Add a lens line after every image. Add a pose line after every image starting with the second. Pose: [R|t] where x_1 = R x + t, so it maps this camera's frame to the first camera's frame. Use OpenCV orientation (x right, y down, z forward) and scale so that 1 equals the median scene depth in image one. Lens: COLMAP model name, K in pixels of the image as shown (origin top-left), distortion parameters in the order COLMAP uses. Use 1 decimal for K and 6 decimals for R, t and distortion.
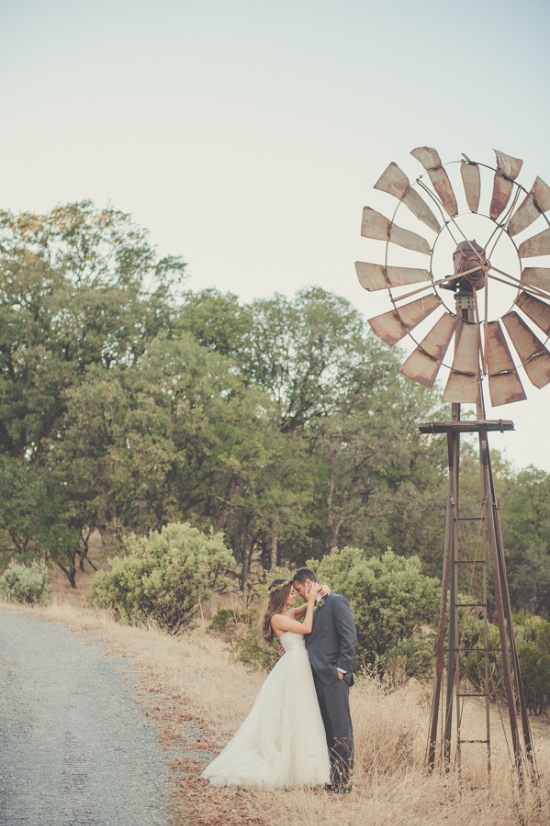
lens RADIAL K [[1515.3, 0, 275.0], [0, 1515.3, 413.0], [0, 0, 1]] dist [0.120598, -0.148442]
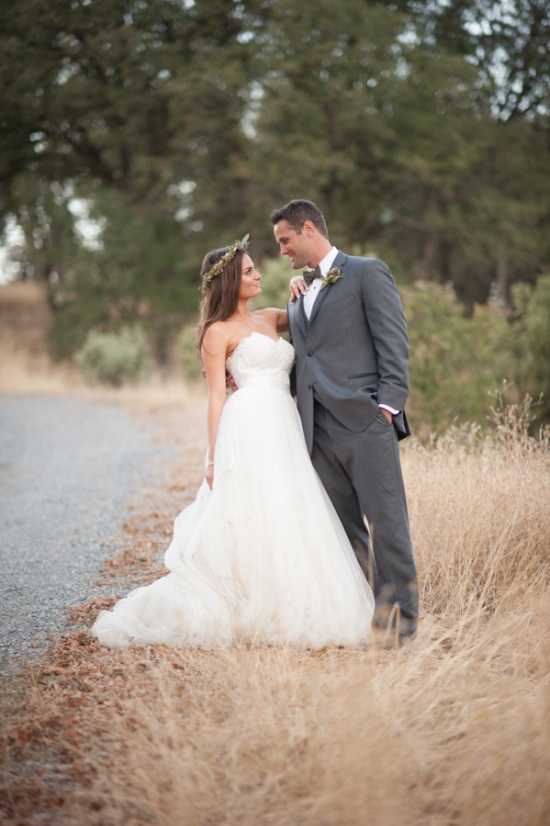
lens RADIAL K [[1985.3, 0, 275.0], [0, 1985.3, 413.0], [0, 0, 1]] dist [-0.134625, 0.059792]
pose [[0.985956, -0.079903, -0.146653, 0.046247], [0.098532, 0.987315, 0.124502, 0.039843], [0.134844, -0.137203, 0.981322, 0.164985]]
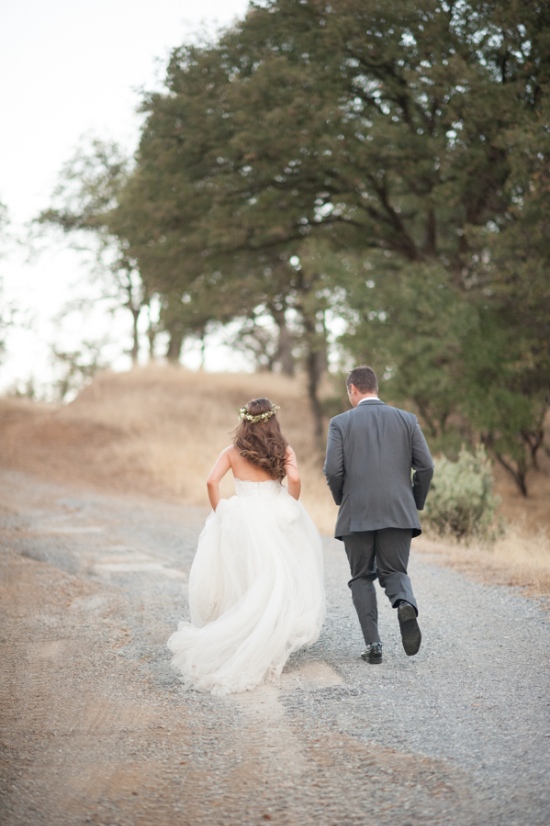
lens RADIAL K [[1985.3, 0, 275.0], [0, 1985.3, 413.0], [0, 0, 1]] dist [-0.134625, 0.059792]
pose [[0.970052, -0.024119, -0.241698, -0.079146], [0.041897, 0.996758, 0.068685, 0.049755], [0.239258, -0.076754, 0.967918, 0.464011]]
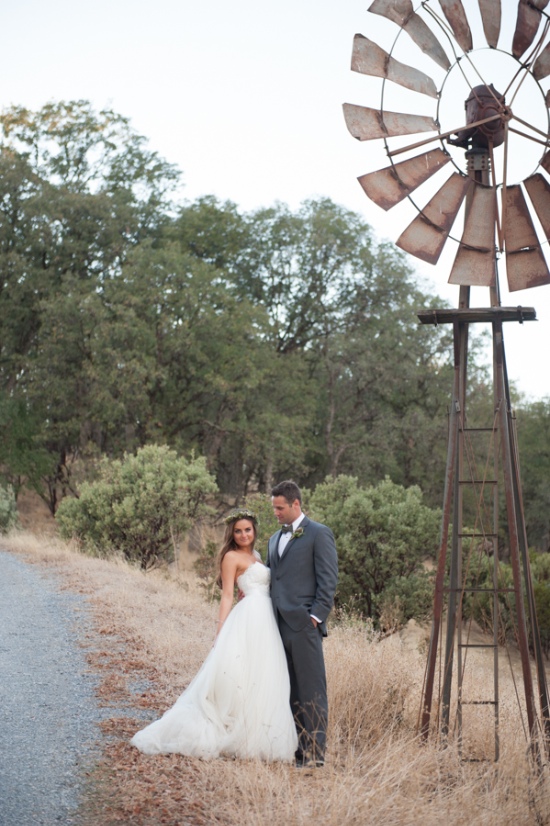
lens RADIAL K [[1567.7, 0, 290.9], [0, 1567.7, 414.2], [0, 0, 1]] dist [0.091703, -0.071715]
pose [[0.999878, 0.014067, 0.006824, 0.010647], [-0.014361, 0.998878, 0.045137, 0.012191], [-0.006181, -0.045230, 0.998957, 0.079863]]
